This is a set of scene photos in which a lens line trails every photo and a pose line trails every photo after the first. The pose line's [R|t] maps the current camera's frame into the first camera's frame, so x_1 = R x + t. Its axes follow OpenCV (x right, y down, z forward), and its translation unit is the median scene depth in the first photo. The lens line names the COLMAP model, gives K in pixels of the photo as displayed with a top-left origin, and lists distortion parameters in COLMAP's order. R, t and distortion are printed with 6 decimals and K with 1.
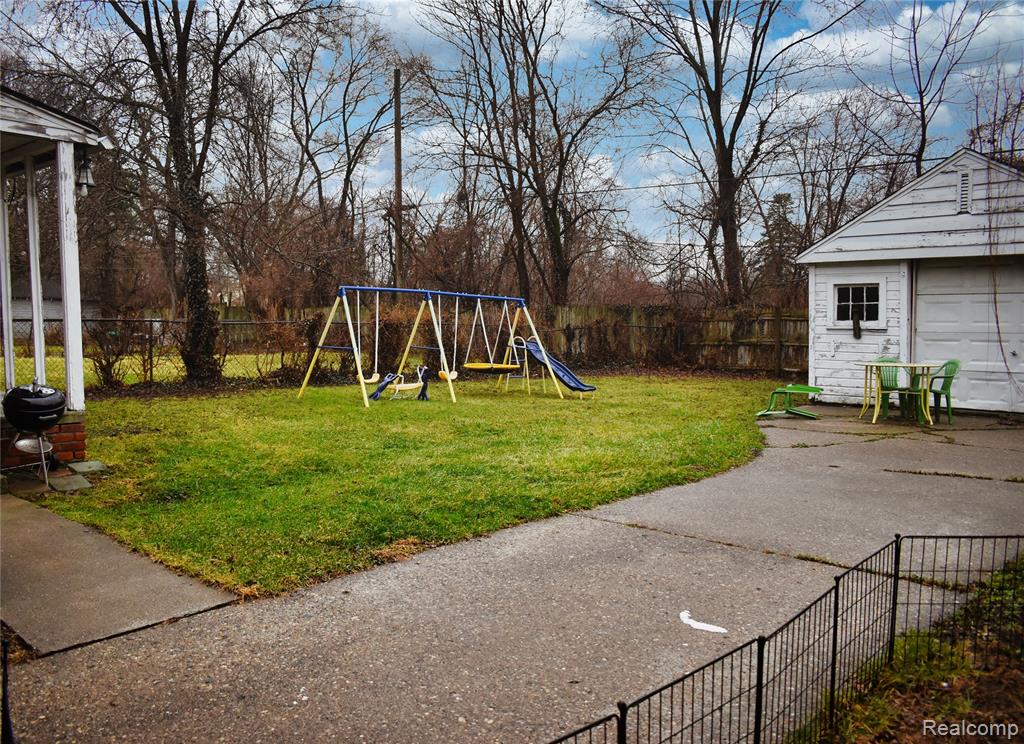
lens RADIAL K [[834.6, 0, 511.8], [0, 834.6, 371.9], [0, 0, 1]] dist [-0.005661, -0.001403]
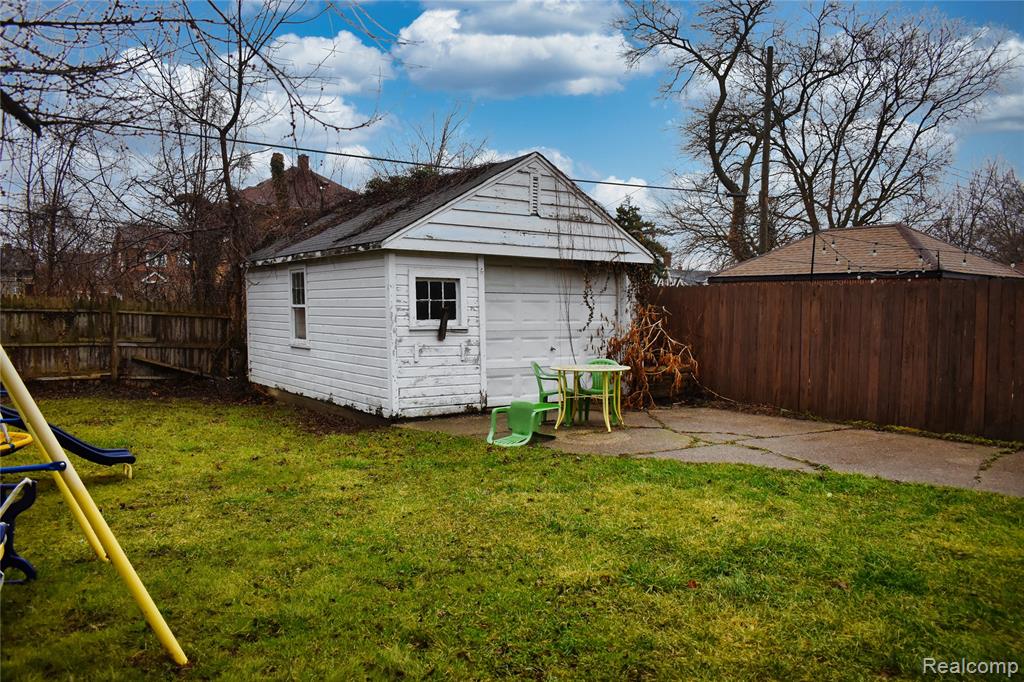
lens RADIAL K [[814.8, 0, 512.2], [0, 814.8, 347.1], [0, 0, 1]] dist [0.003433, 0.005769]
pose [[0.172596, -0.043042, 0.984052, -0.423356], [0.061585, 0.997562, 0.032831, -0.057016], [-0.983066, 0.054936, 0.174826, 0.784642]]
